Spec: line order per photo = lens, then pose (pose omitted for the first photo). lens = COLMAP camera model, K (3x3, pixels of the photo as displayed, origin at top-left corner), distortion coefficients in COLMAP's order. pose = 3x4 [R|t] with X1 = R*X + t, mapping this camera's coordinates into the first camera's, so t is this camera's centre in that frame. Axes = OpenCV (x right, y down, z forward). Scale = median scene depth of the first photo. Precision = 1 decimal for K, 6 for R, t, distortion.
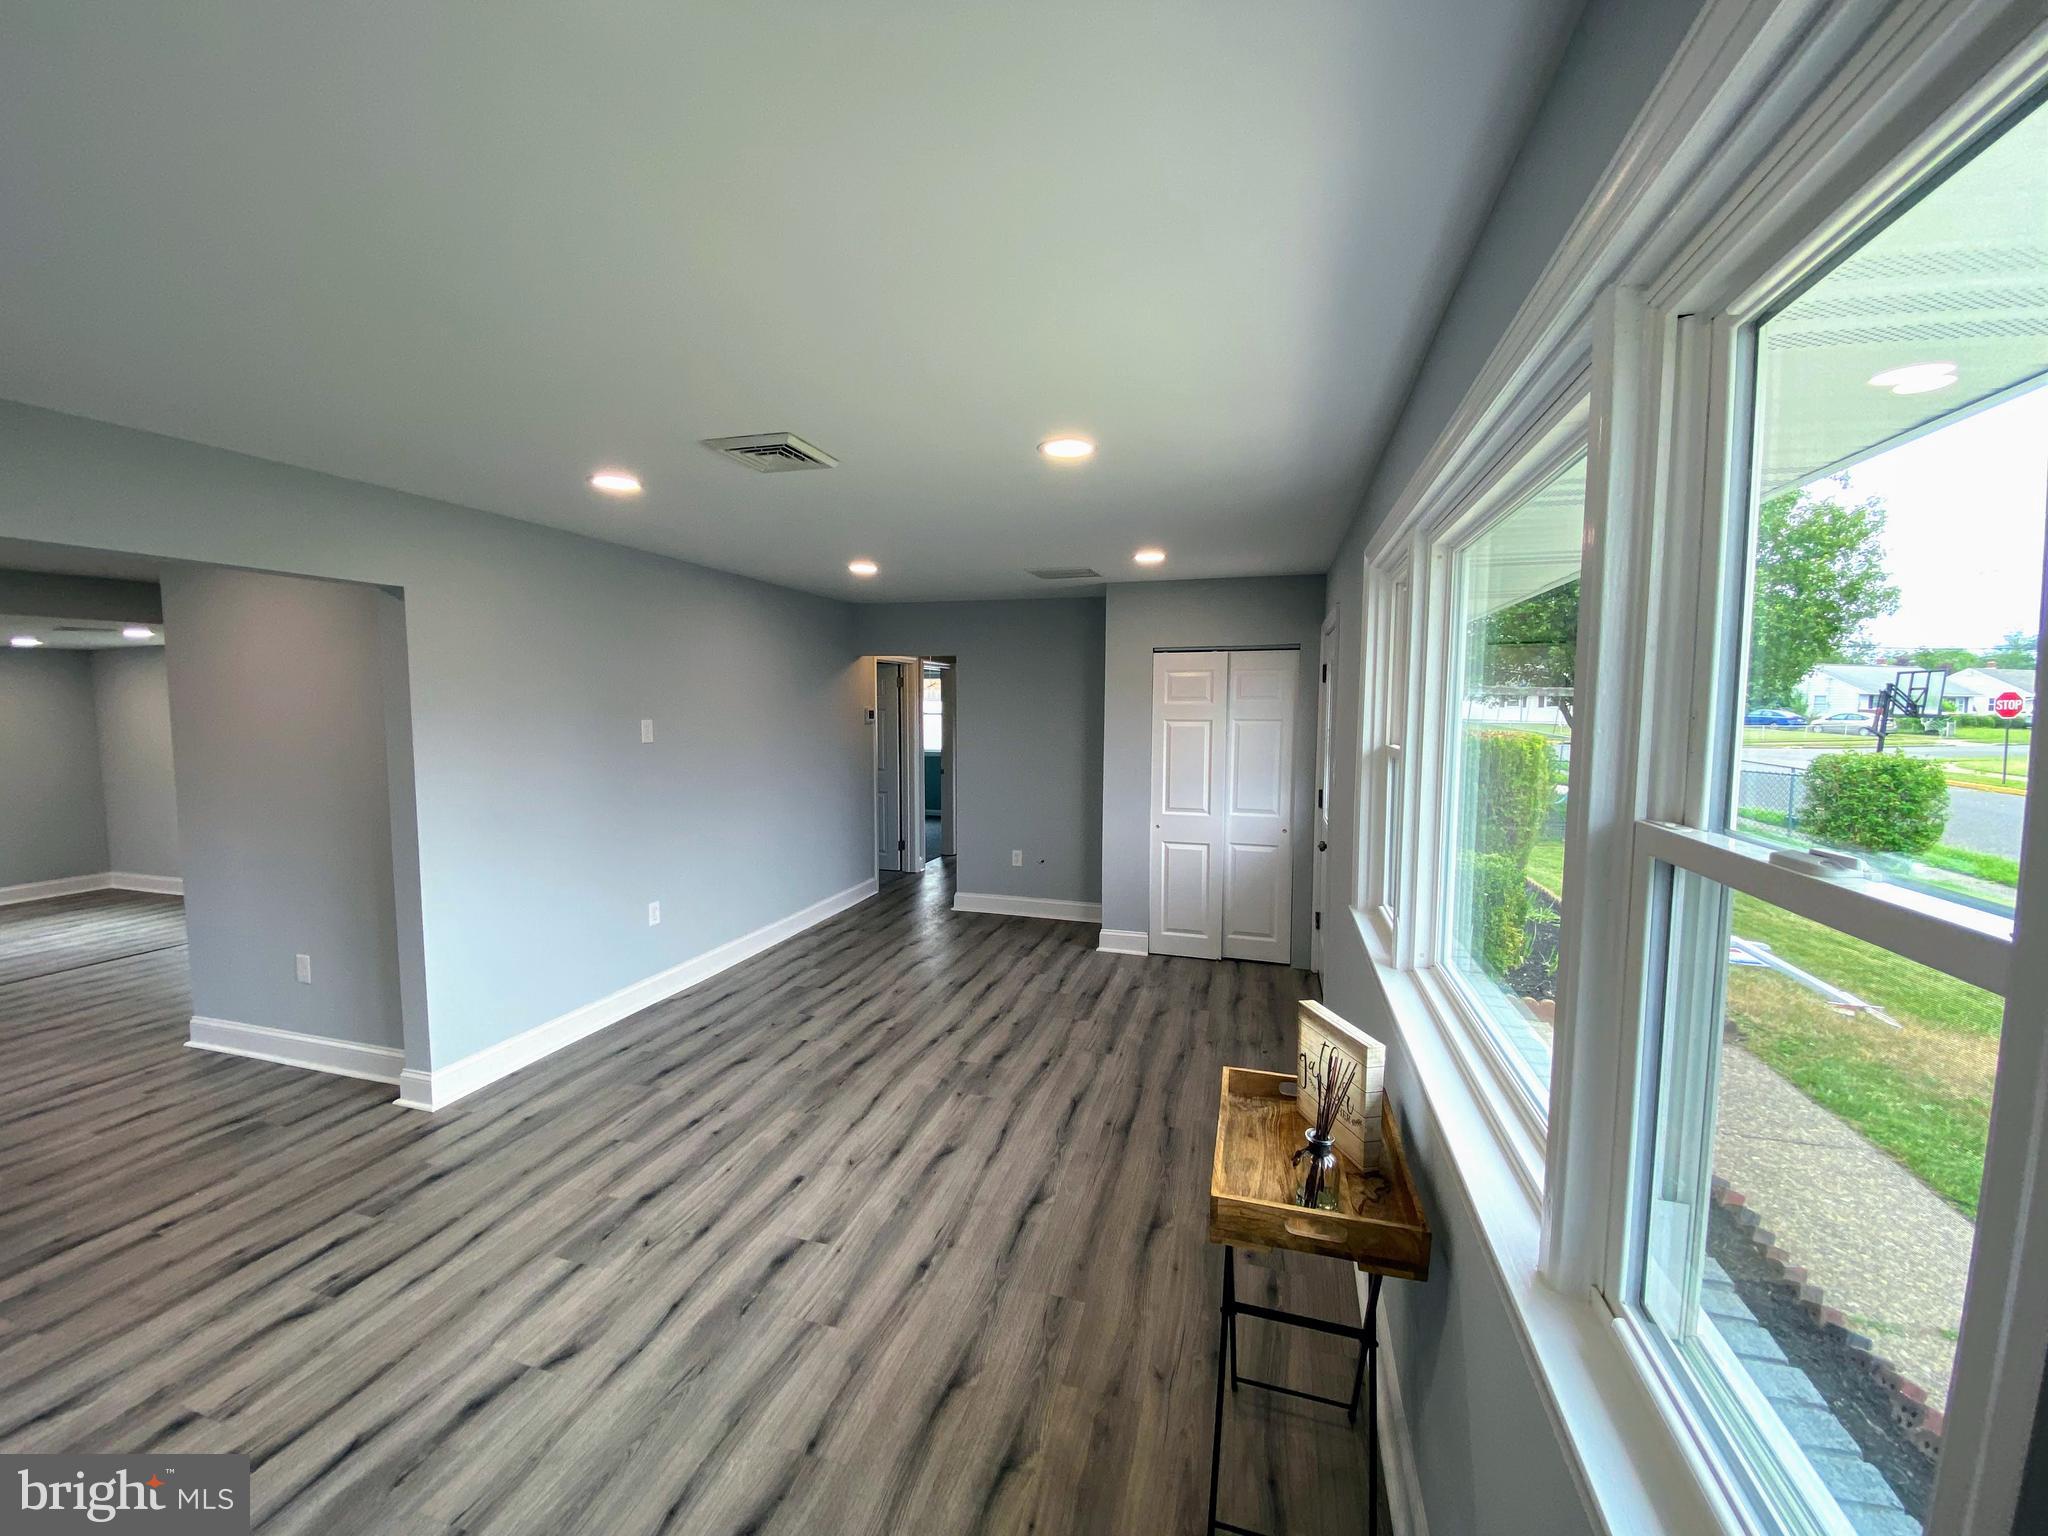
lens RADIAL K [[833.8, 0, 1019.9], [0, 833.8, 772.5], [0, 0, 1]] dist [0.024693, -0.022788]
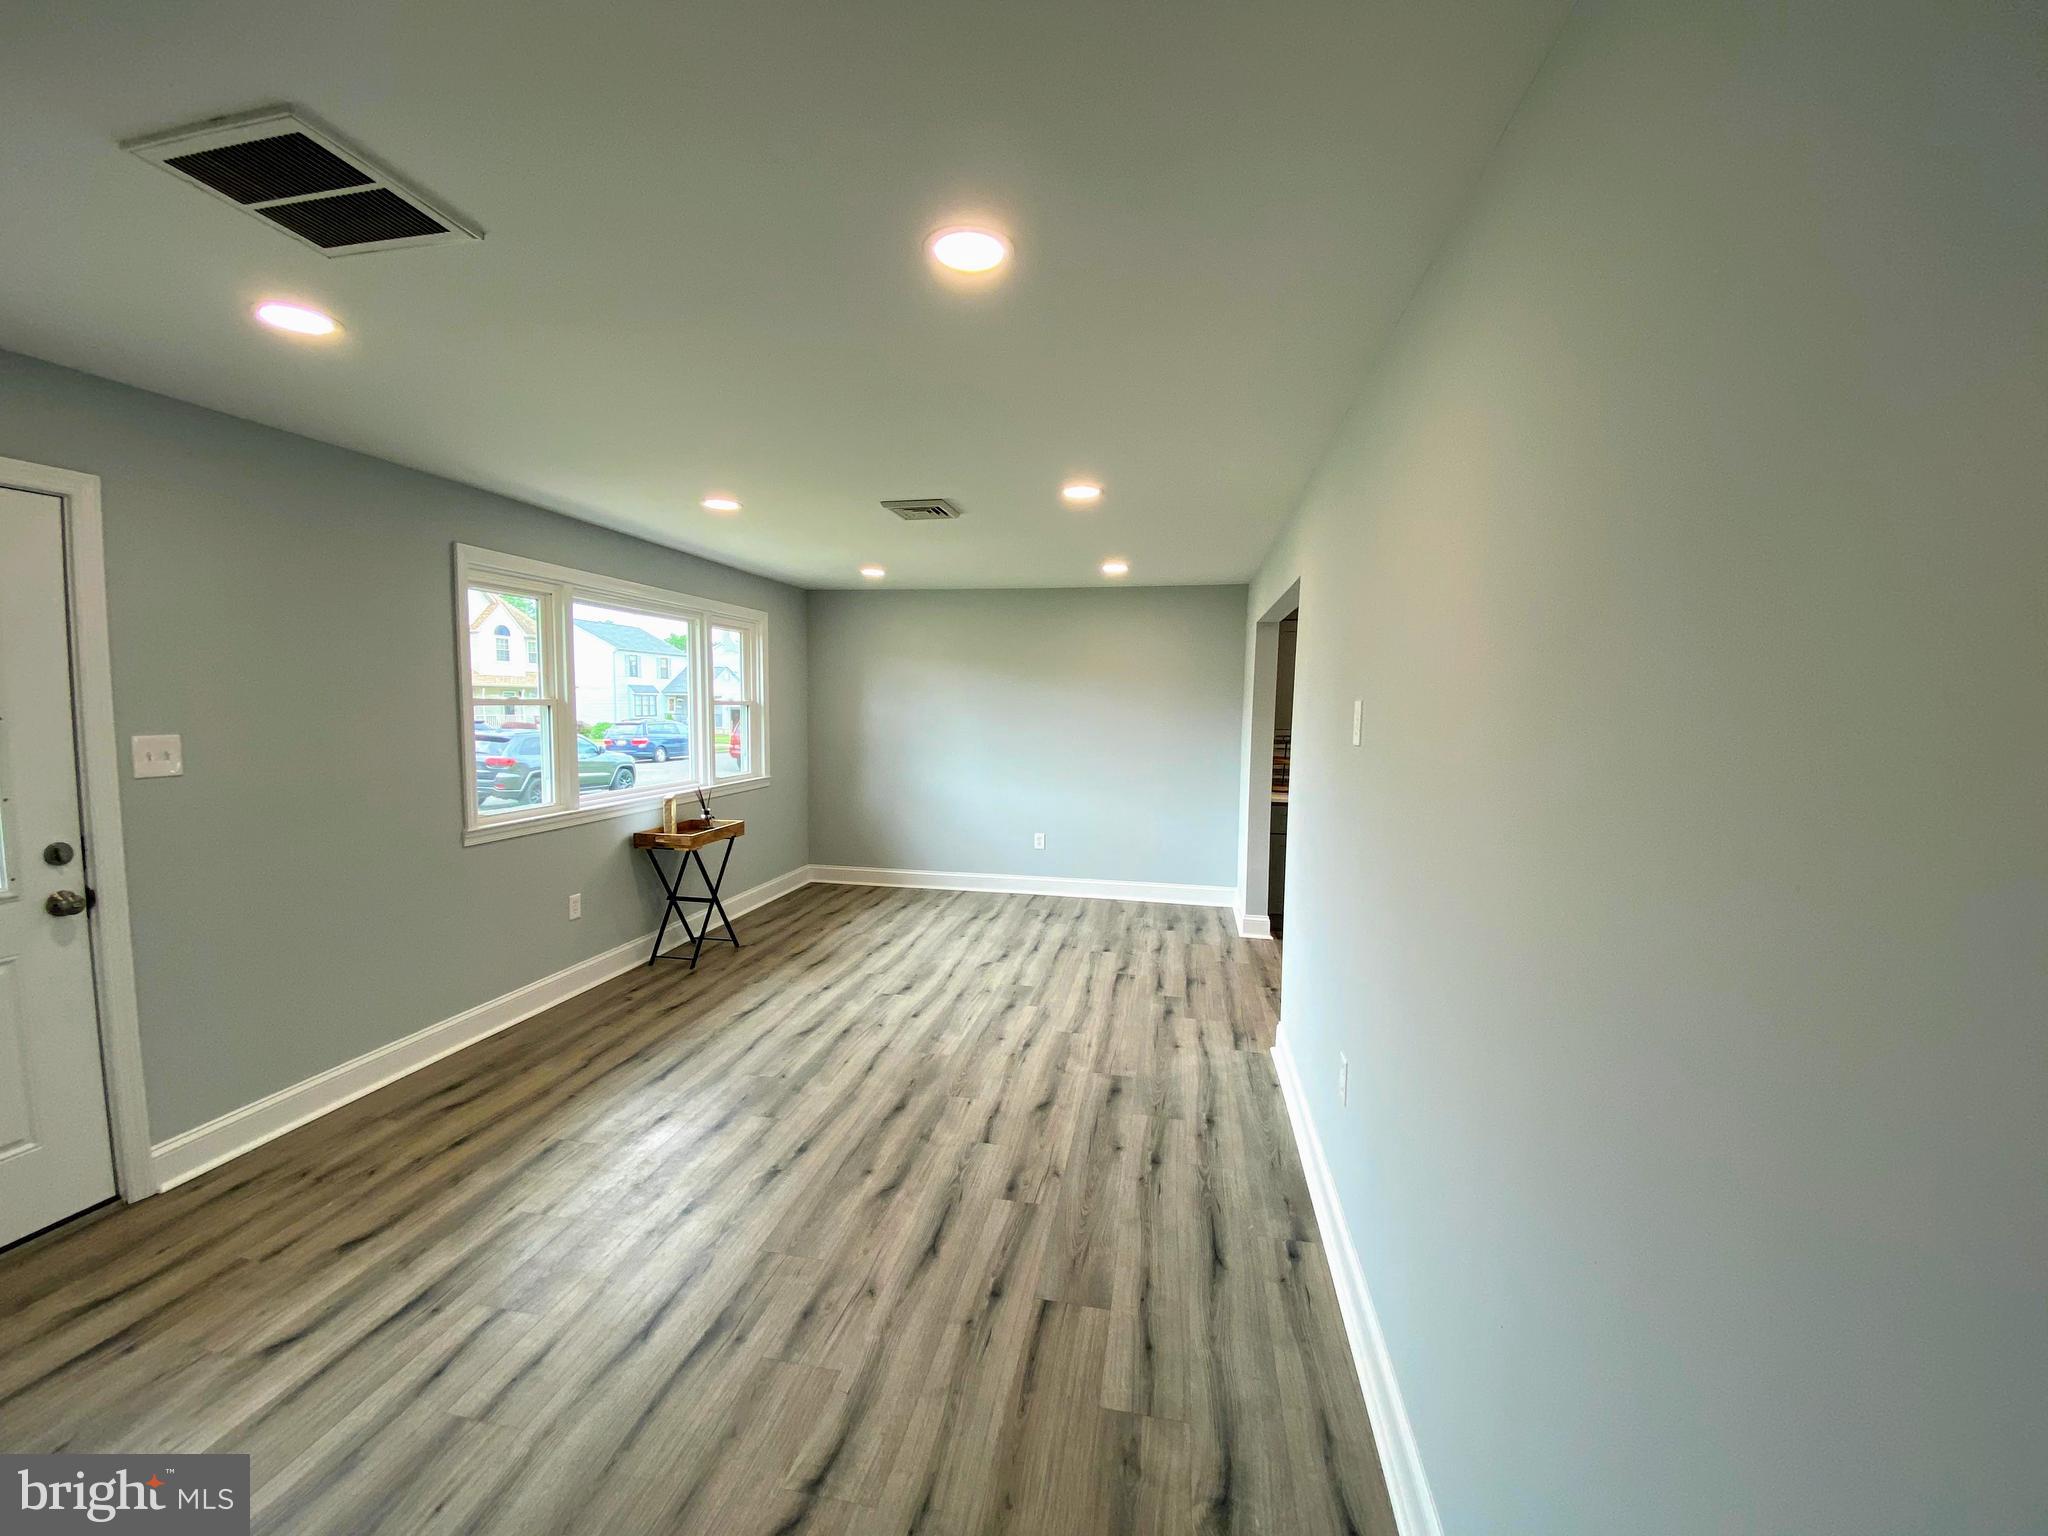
lens RADIAL K [[819.7, 0, 1024.0], [0, 819.7, 768.0], [0, 0, 1]] dist [0.024942, -0.022799]
pose [[-0.994486, -0.011366, -0.104253, -0.261337], [-0.028088, 0.986657, 0.160372, -0.134787], [0.101039, 0.162416, -0.981536, 2.027643]]
